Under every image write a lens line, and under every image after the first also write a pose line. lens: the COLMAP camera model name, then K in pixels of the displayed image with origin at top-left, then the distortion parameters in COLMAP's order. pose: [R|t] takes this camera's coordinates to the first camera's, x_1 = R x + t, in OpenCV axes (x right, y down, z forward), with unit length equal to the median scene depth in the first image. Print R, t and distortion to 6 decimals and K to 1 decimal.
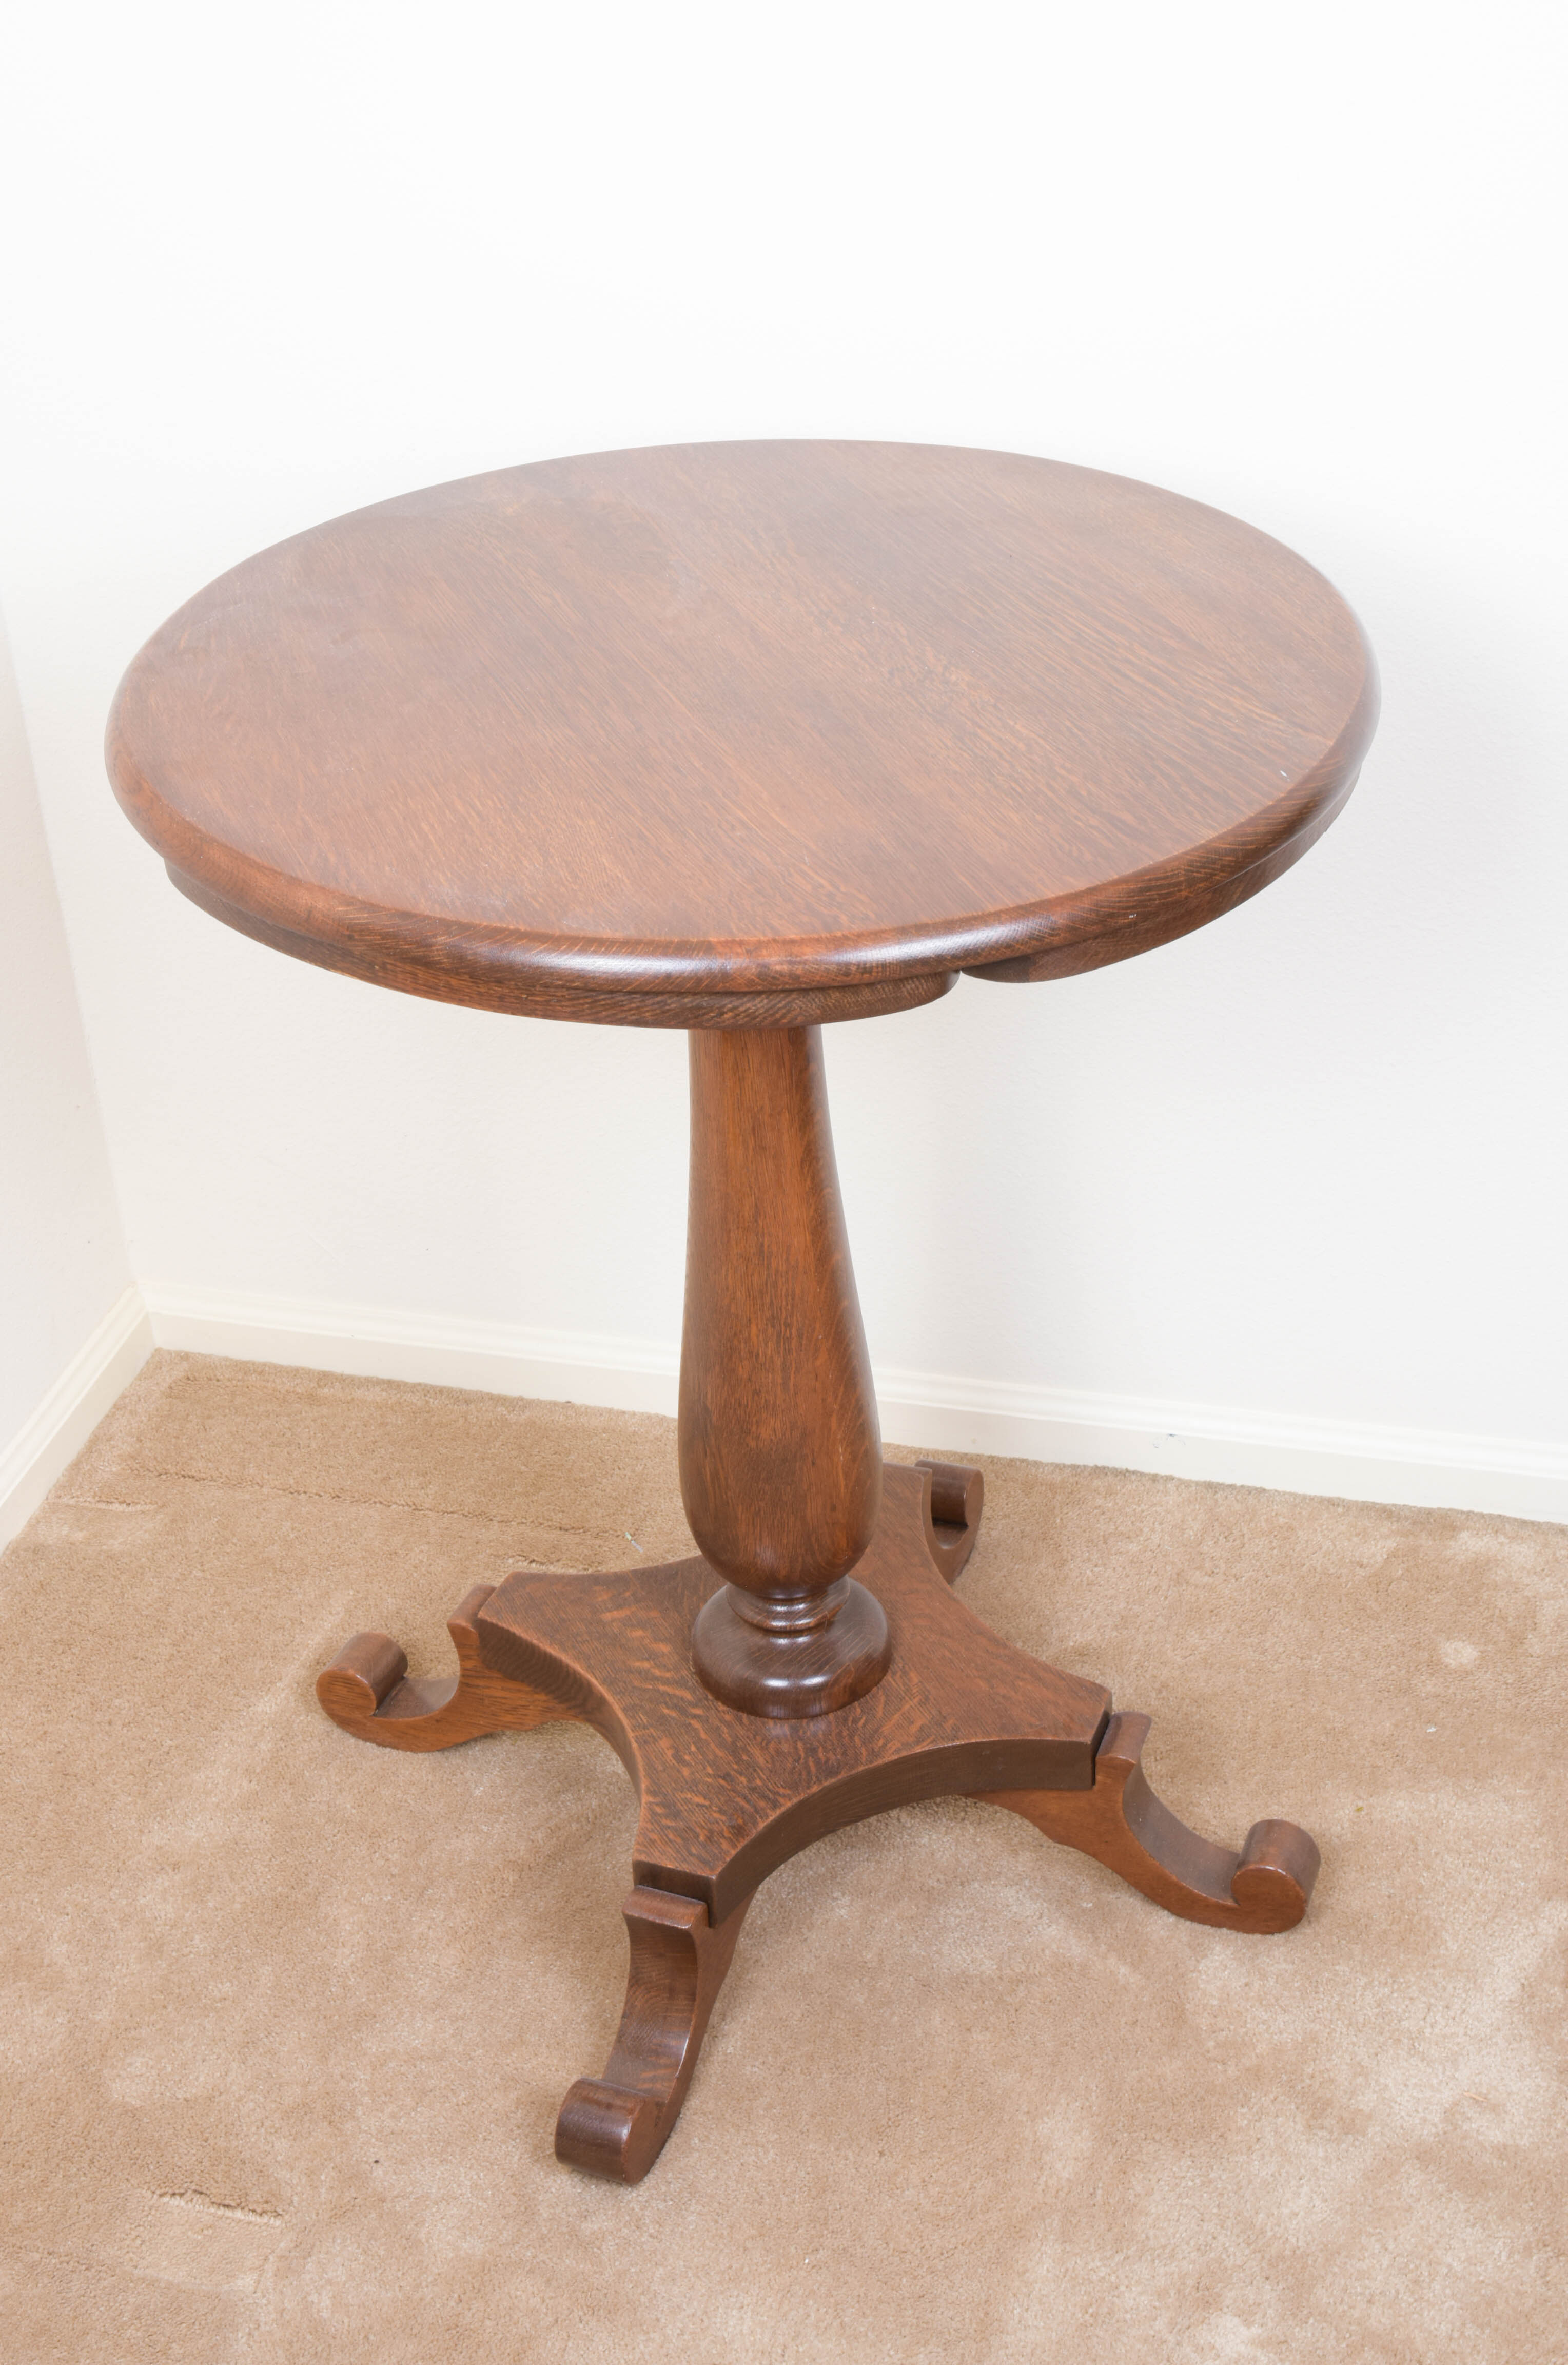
lens RADIAL K [[3443.7, 0, 784.0], [0, 3443.7, 1182.5], [0, 0, 1]] dist [-0.015360, -0.037845]
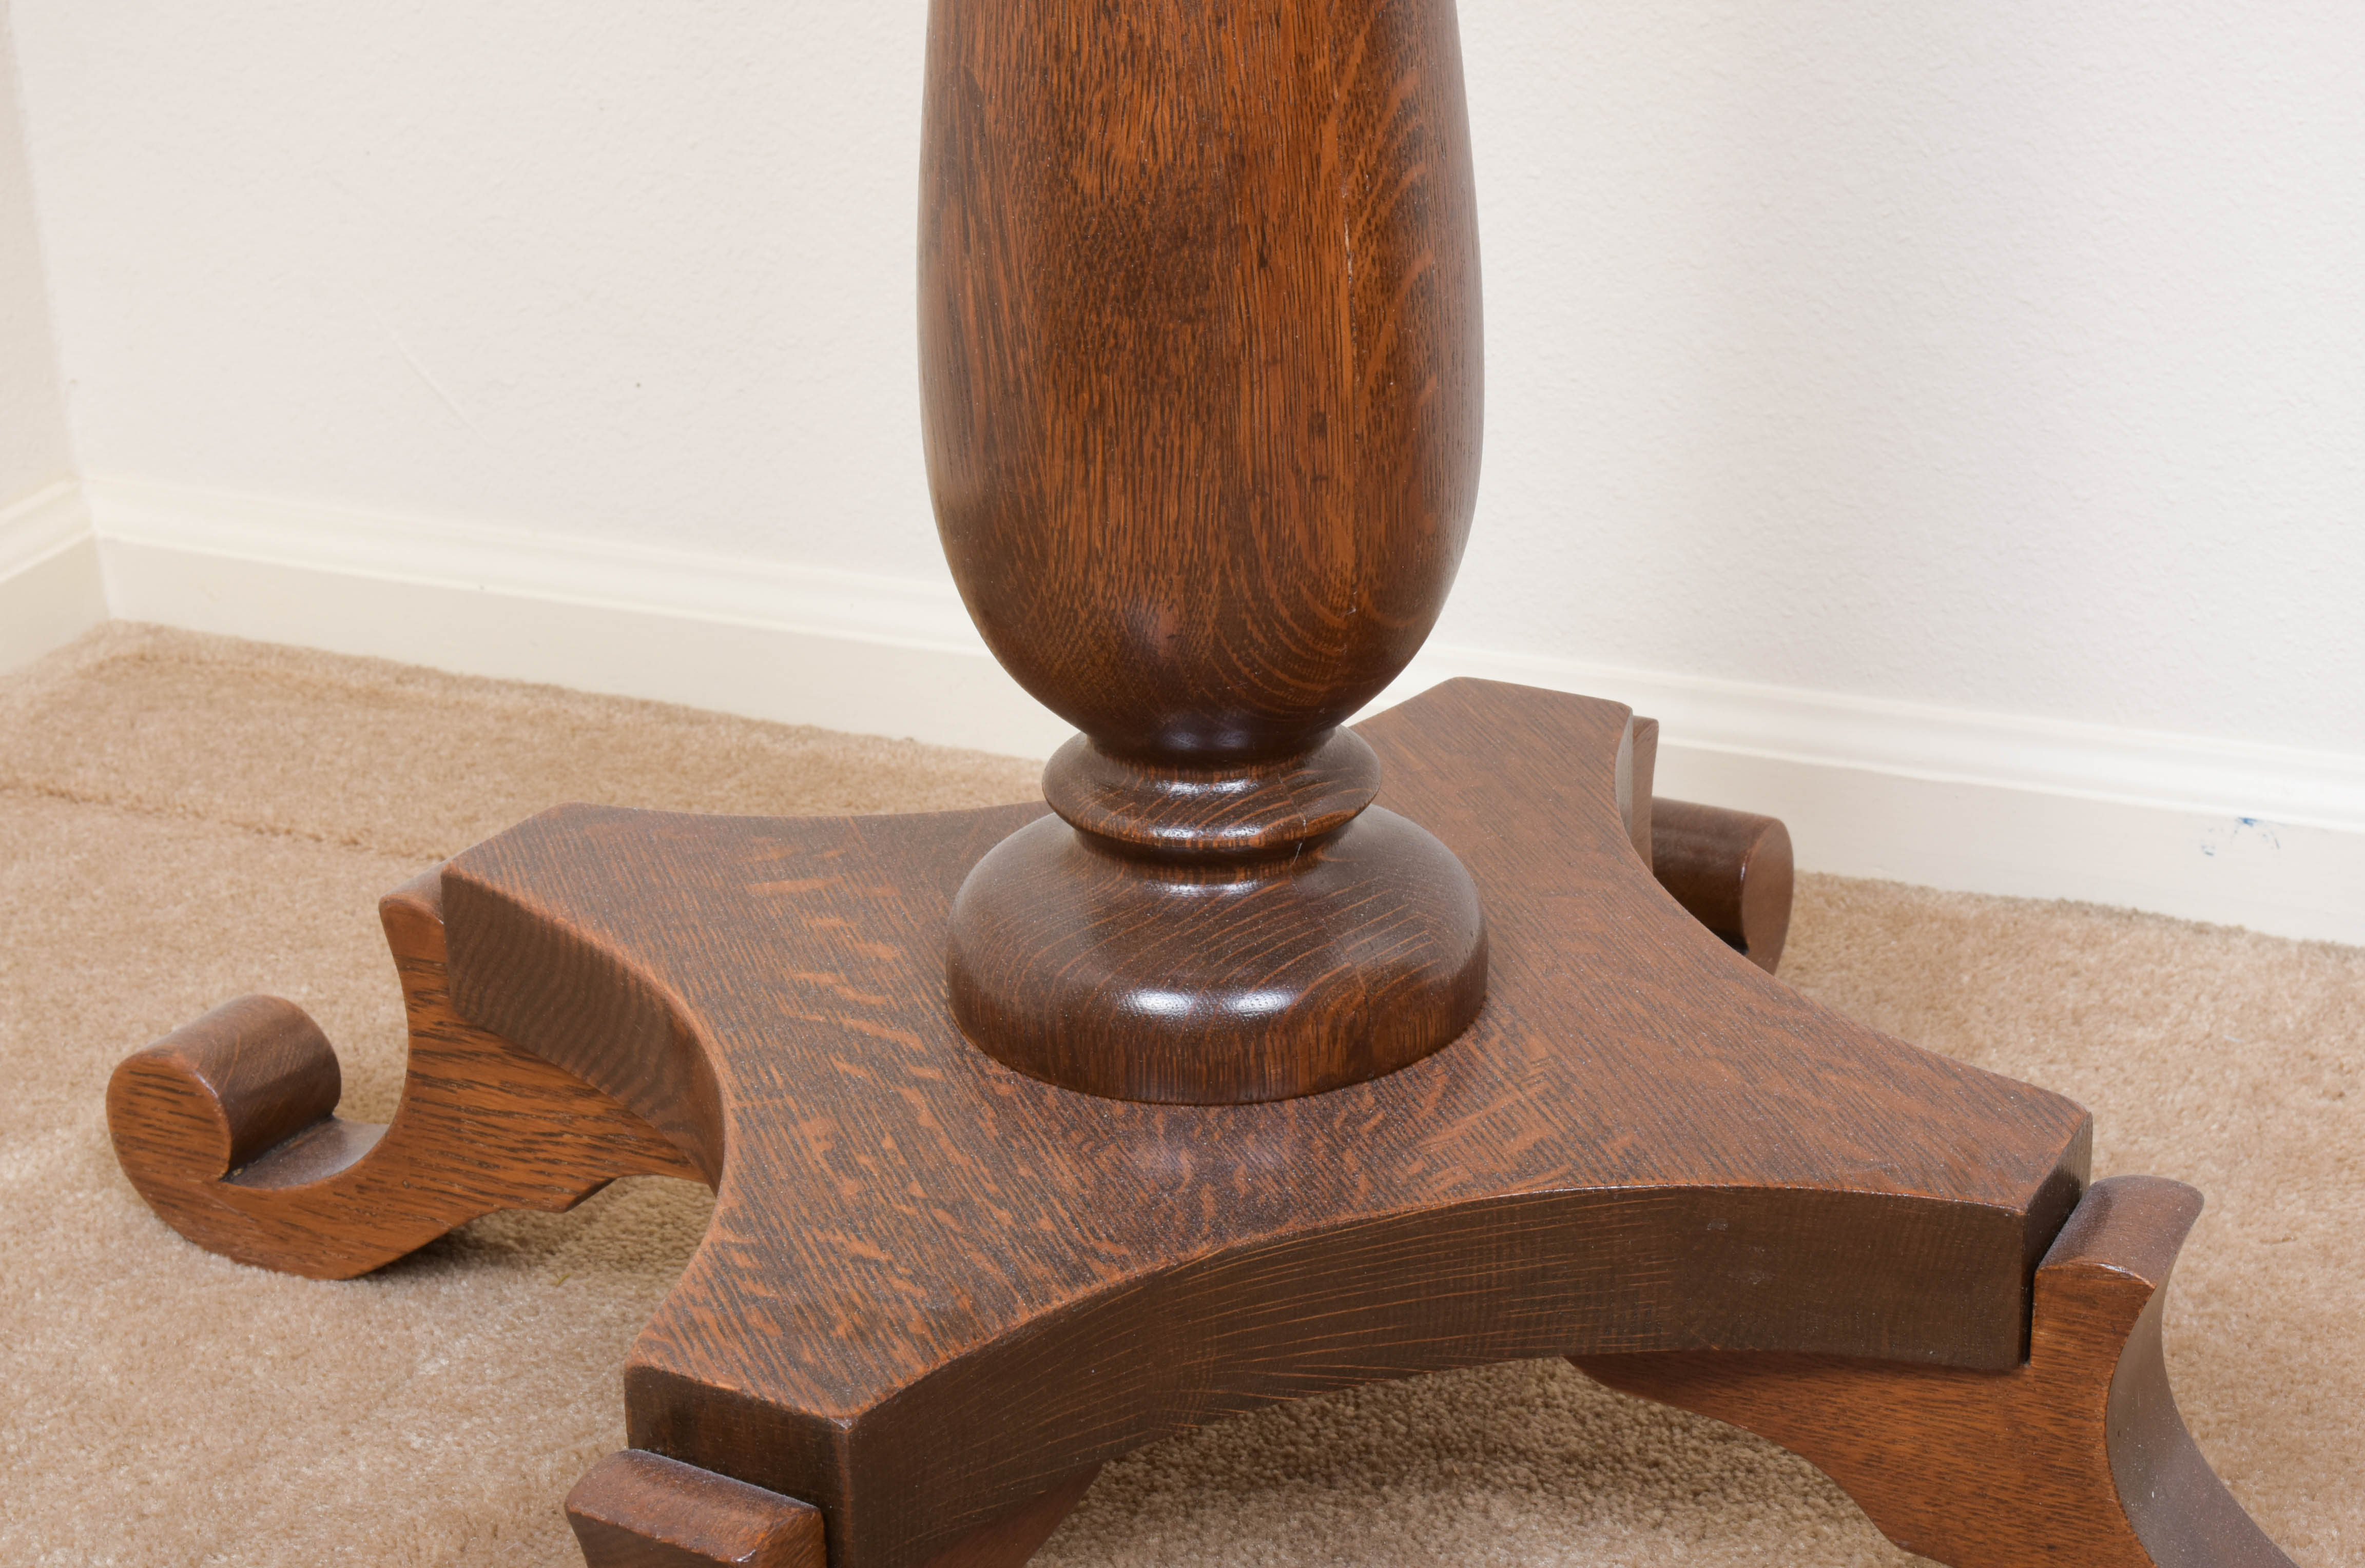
lens RADIAL K [[4231.6, 0, 1182.5], [0, 4231.6, 784.0], [0, 0, 1]] dist [-0.032725, 0.056351]
pose [[0.990299, 0.073162, -0.118131, 0.052737], [-0.089968, 0.985501, -0.143855, 0.188797], [0.105894, 0.153087, 0.982523, 0.571671]]
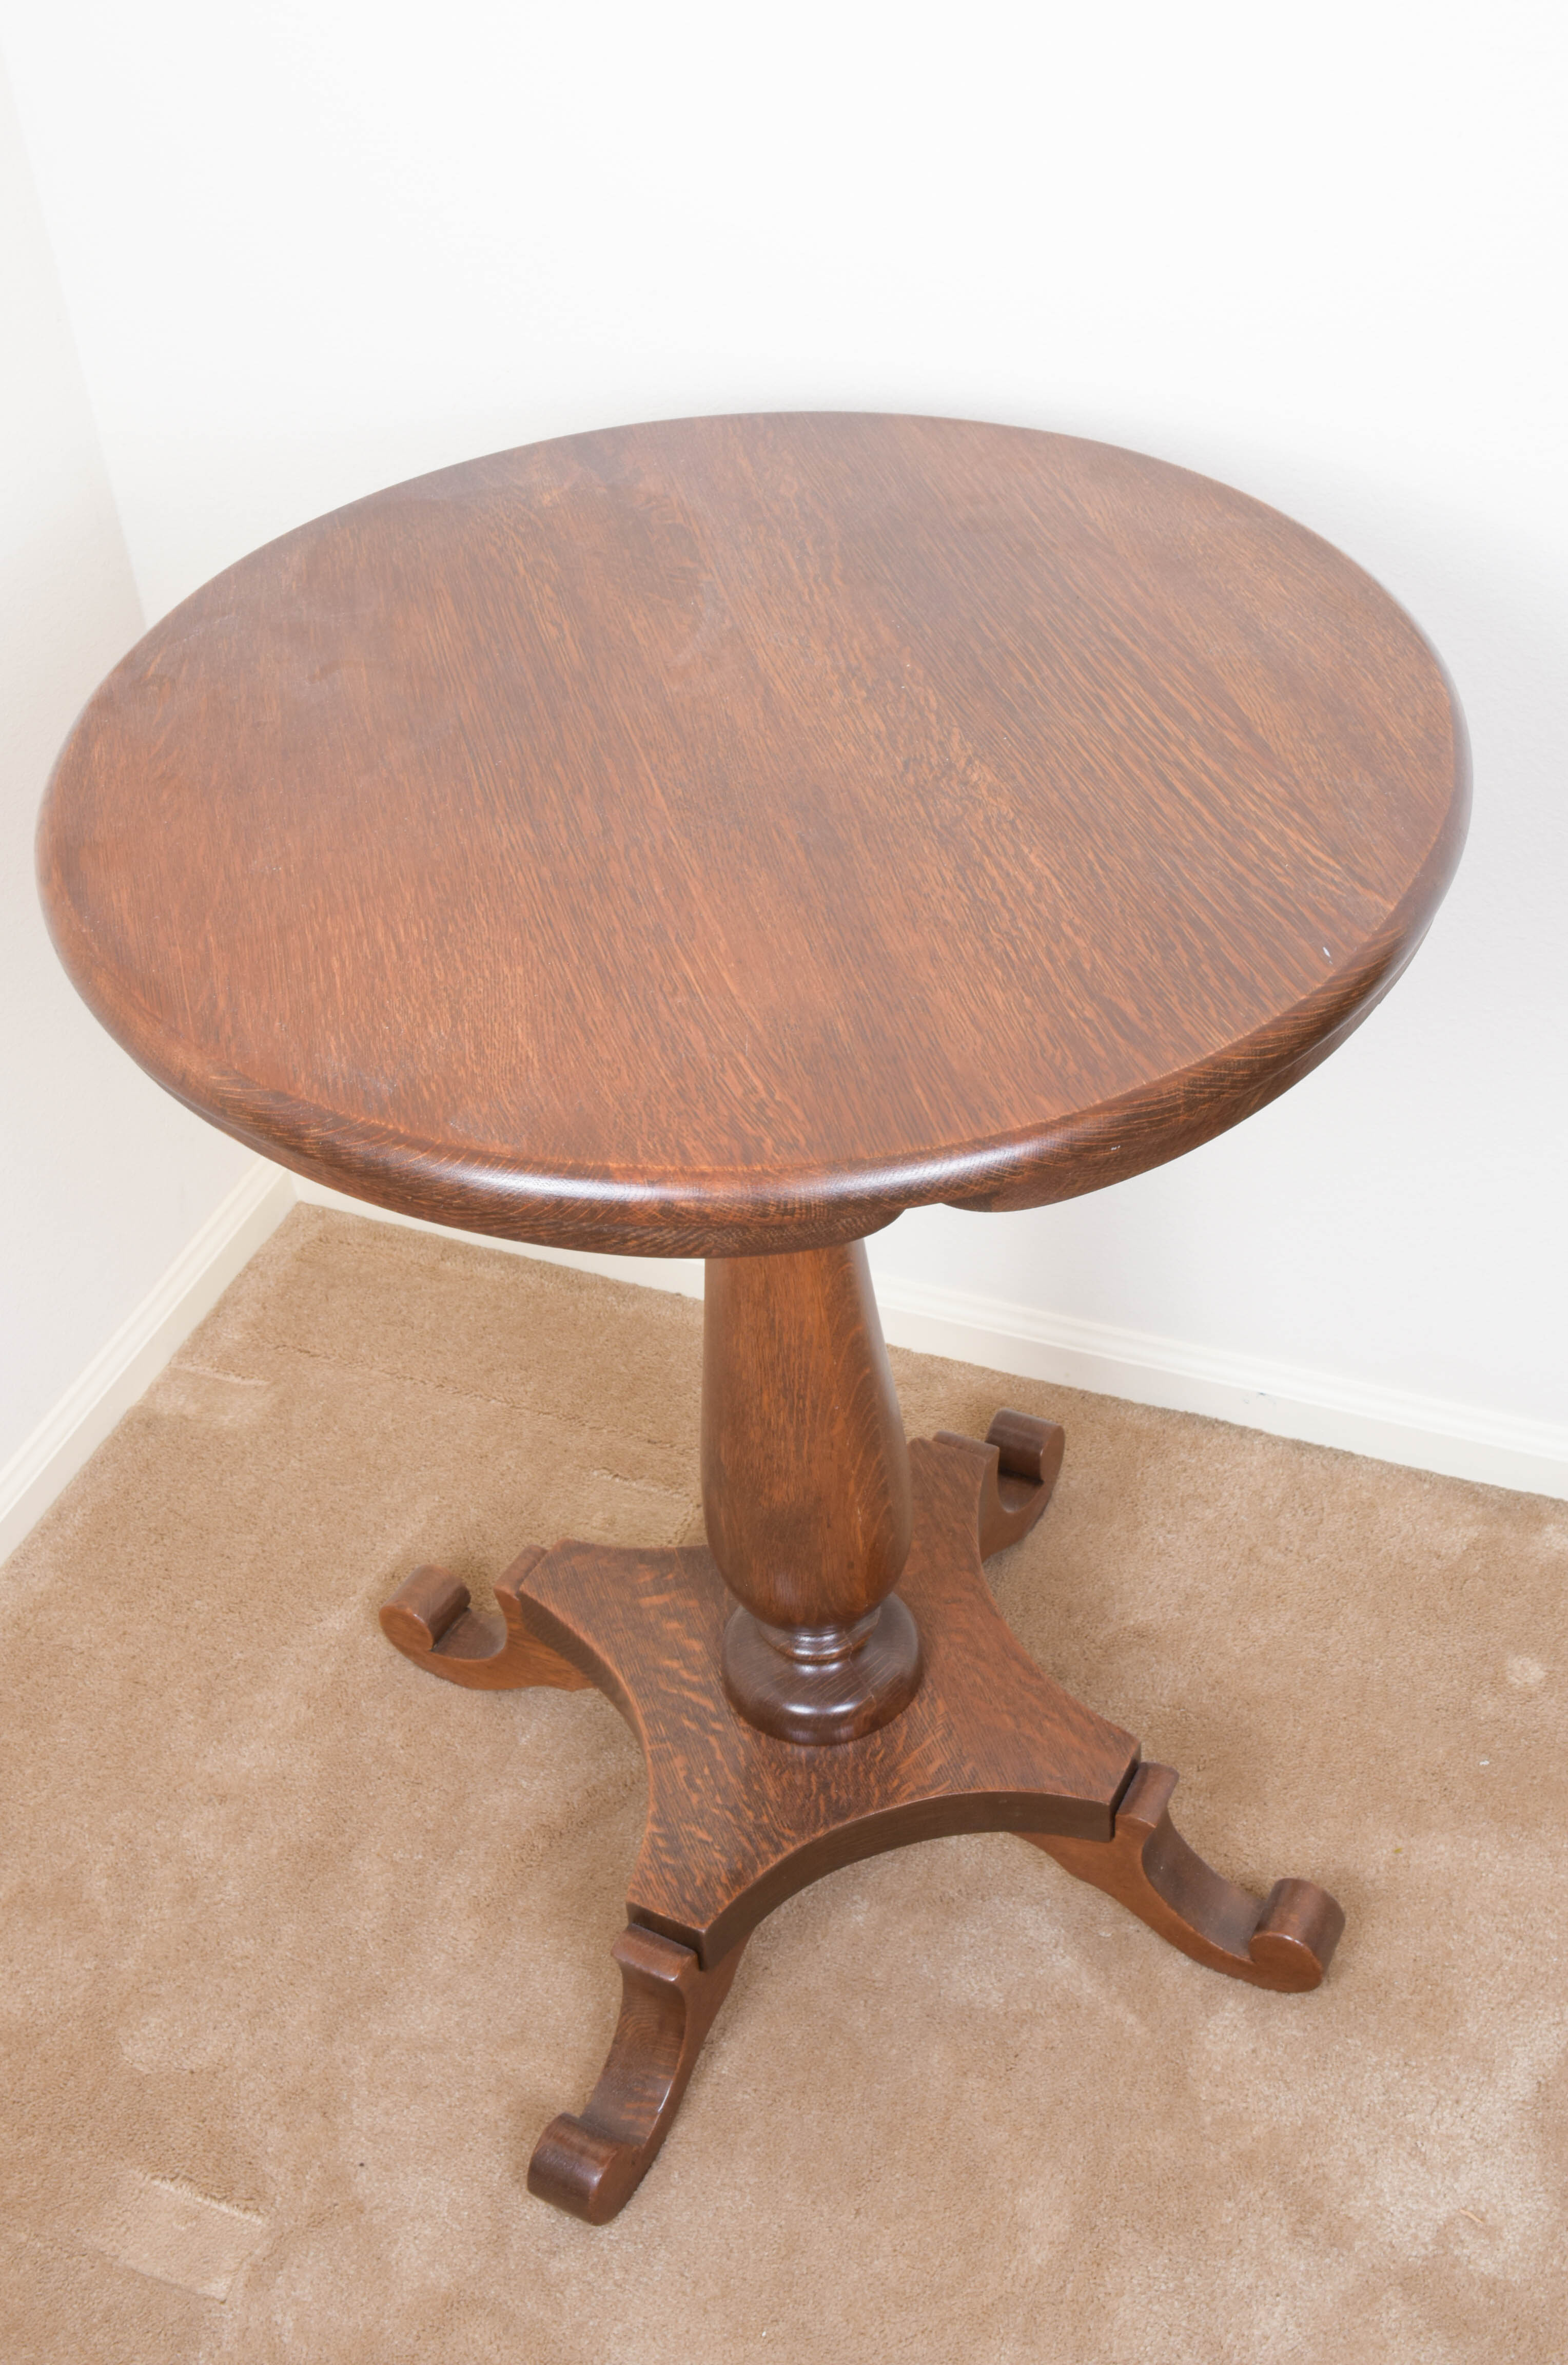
lens RADIAL K [[2865.3, 0, 792.0], [0, 2865.3, 1188.1], [0, 0, 1]] dist [-0.012283, -0.023579]
pose [[0.992451, 0.065574, -0.103640, 0.072464], [-0.048462, 0.985966, 0.159756, -0.133521], [0.112661, -0.153528, 0.981701, 0.223185]]
